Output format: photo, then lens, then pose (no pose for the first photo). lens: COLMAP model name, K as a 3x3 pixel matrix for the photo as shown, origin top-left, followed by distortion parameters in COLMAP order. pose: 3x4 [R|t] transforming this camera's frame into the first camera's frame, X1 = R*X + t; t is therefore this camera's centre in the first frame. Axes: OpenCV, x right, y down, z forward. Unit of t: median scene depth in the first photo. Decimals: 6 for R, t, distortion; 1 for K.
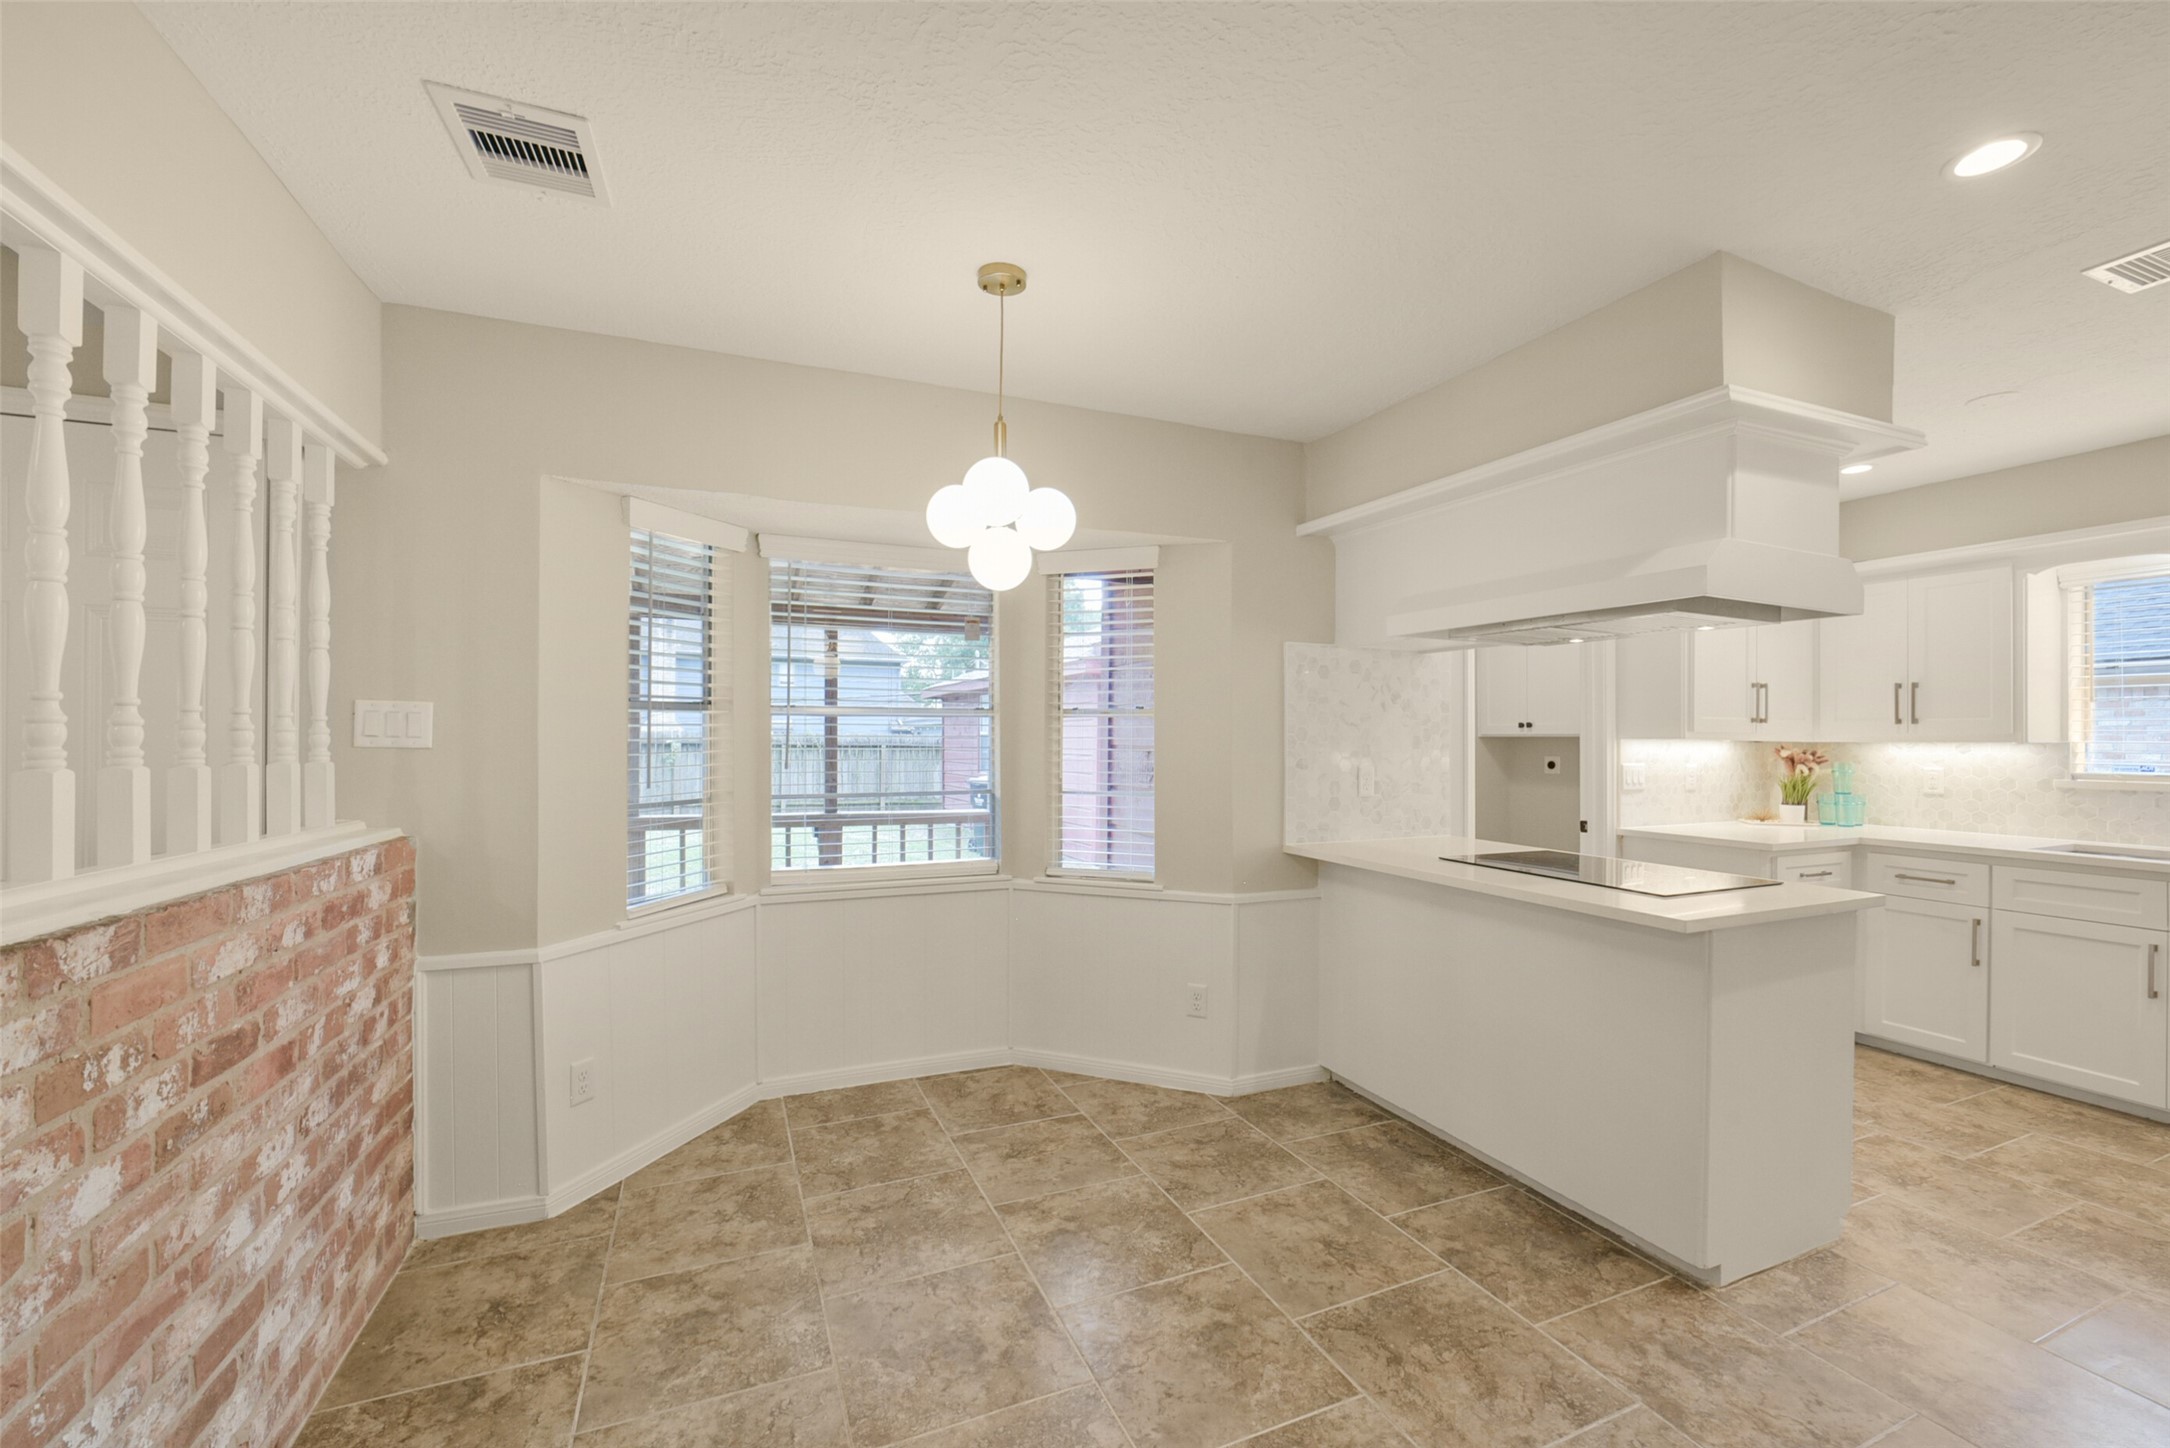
lens RADIAL K [[871.0, 0, 1098.3], [0, 871.0, 732.6], [0, 0, 1]] dist [-0.019148, 0.003303]
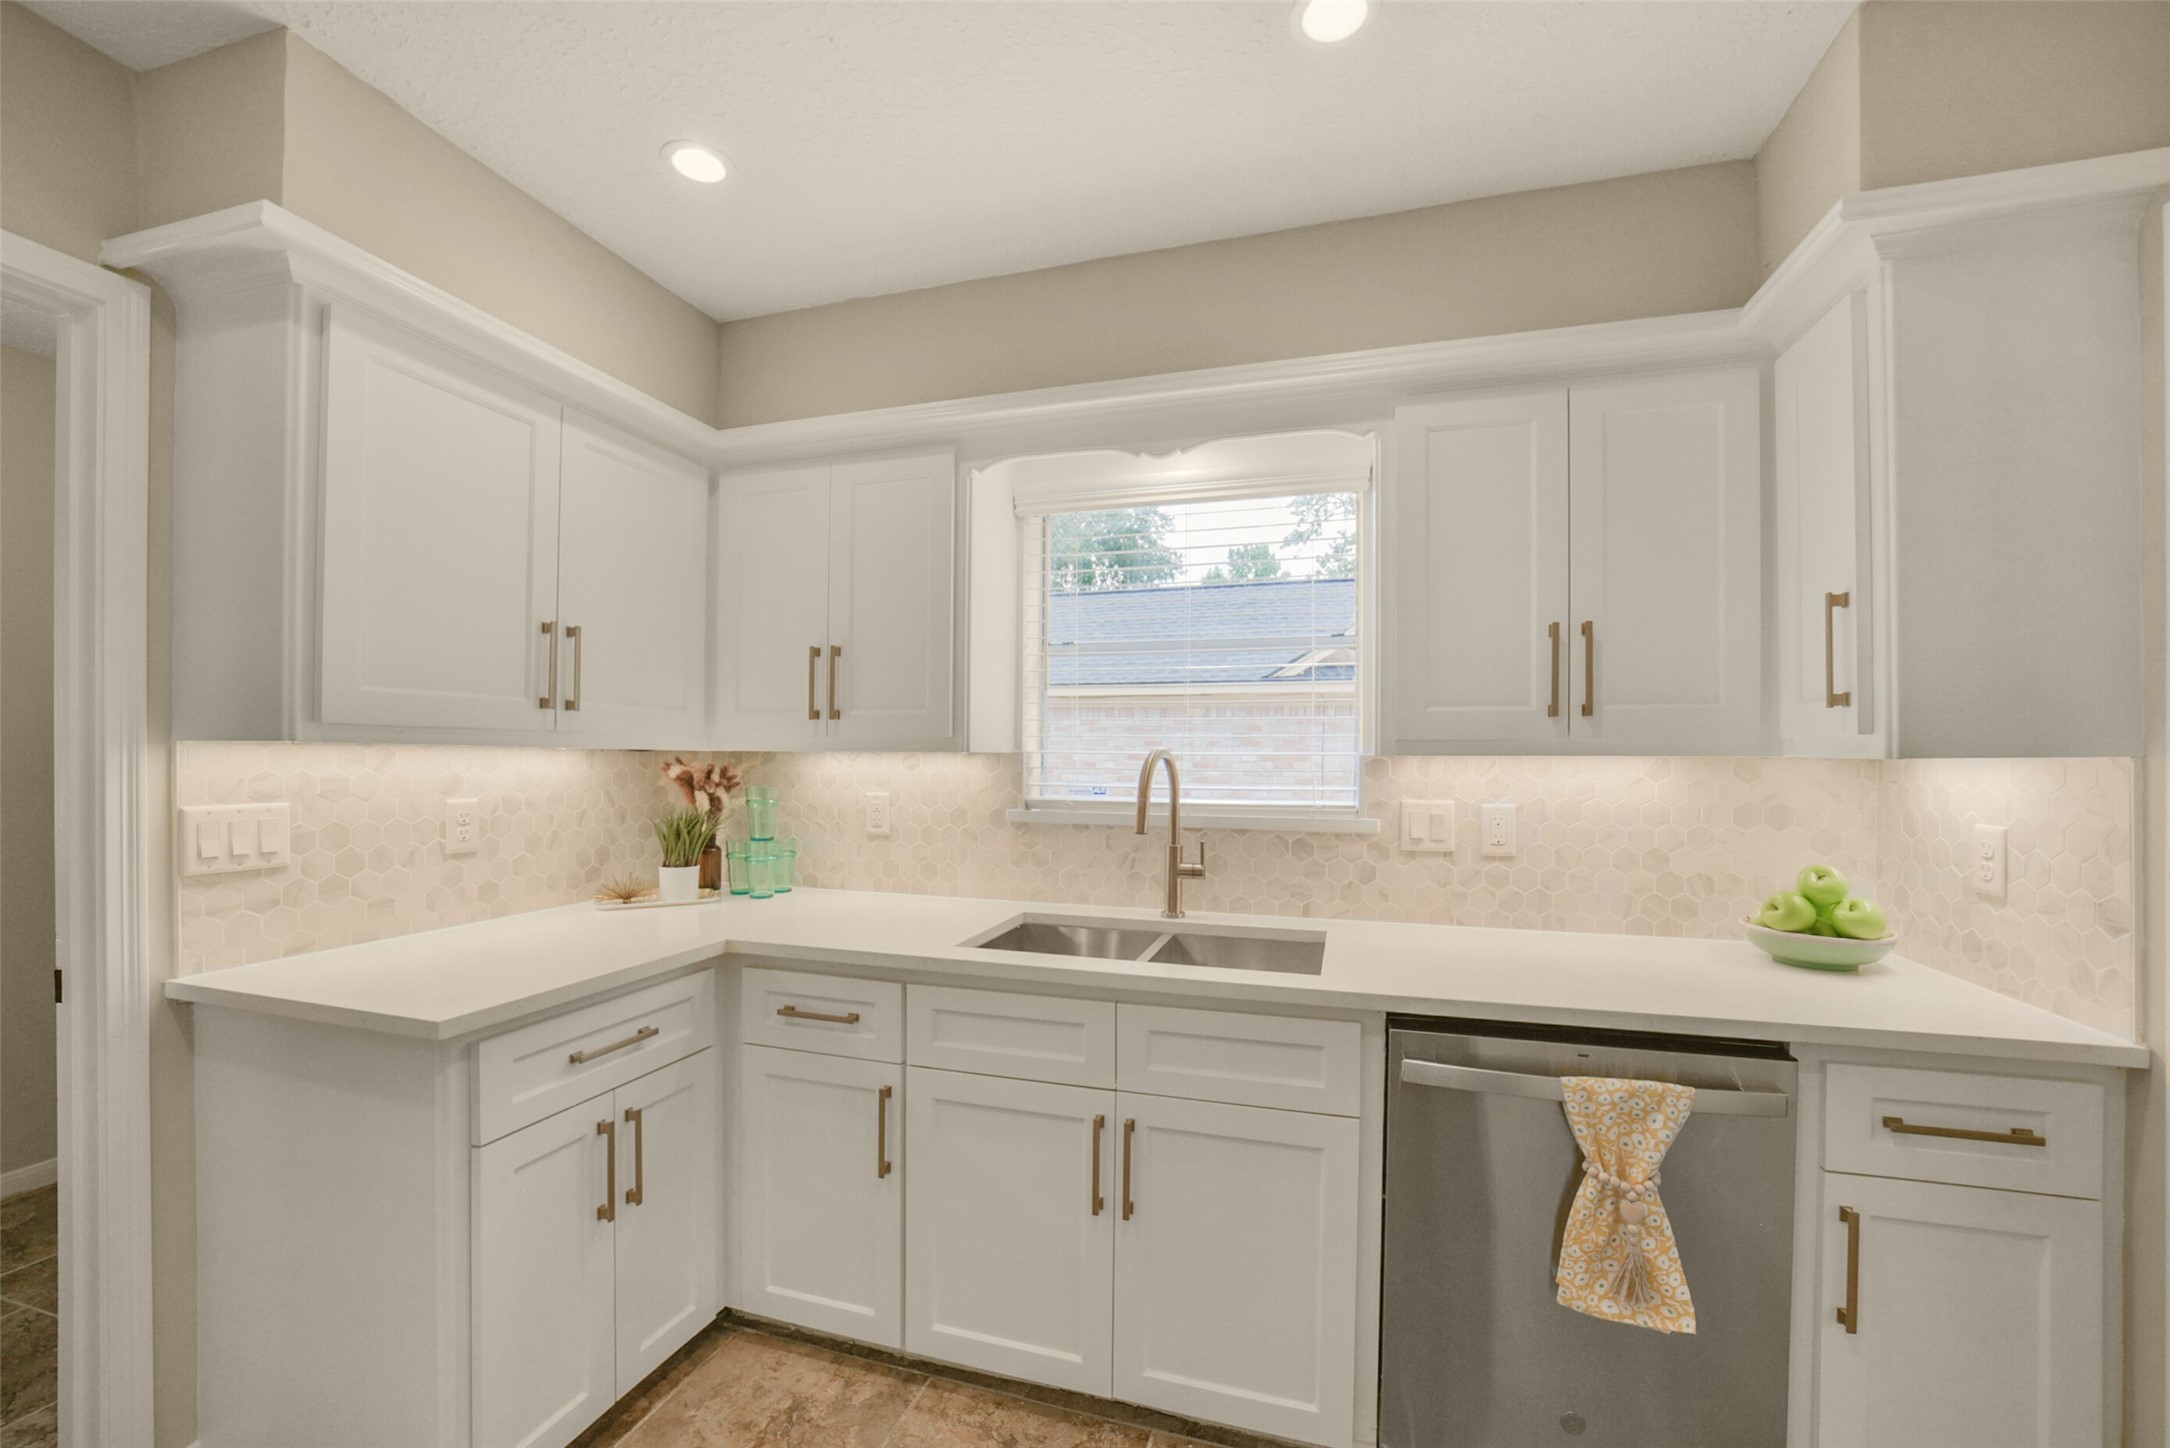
lens RADIAL K [[871.0, 0, 1076.9], [0, 871.0, 757.5], [0, 0, 1]] dist [-0.019148, 0.003303]
pose [[0.655623, -0.000760, 0.755088, 0.648923], [-0.009141, 0.999918, 0.008943, 0.008721], [-0.755033, -0.012766, 0.655562, 0.522307]]
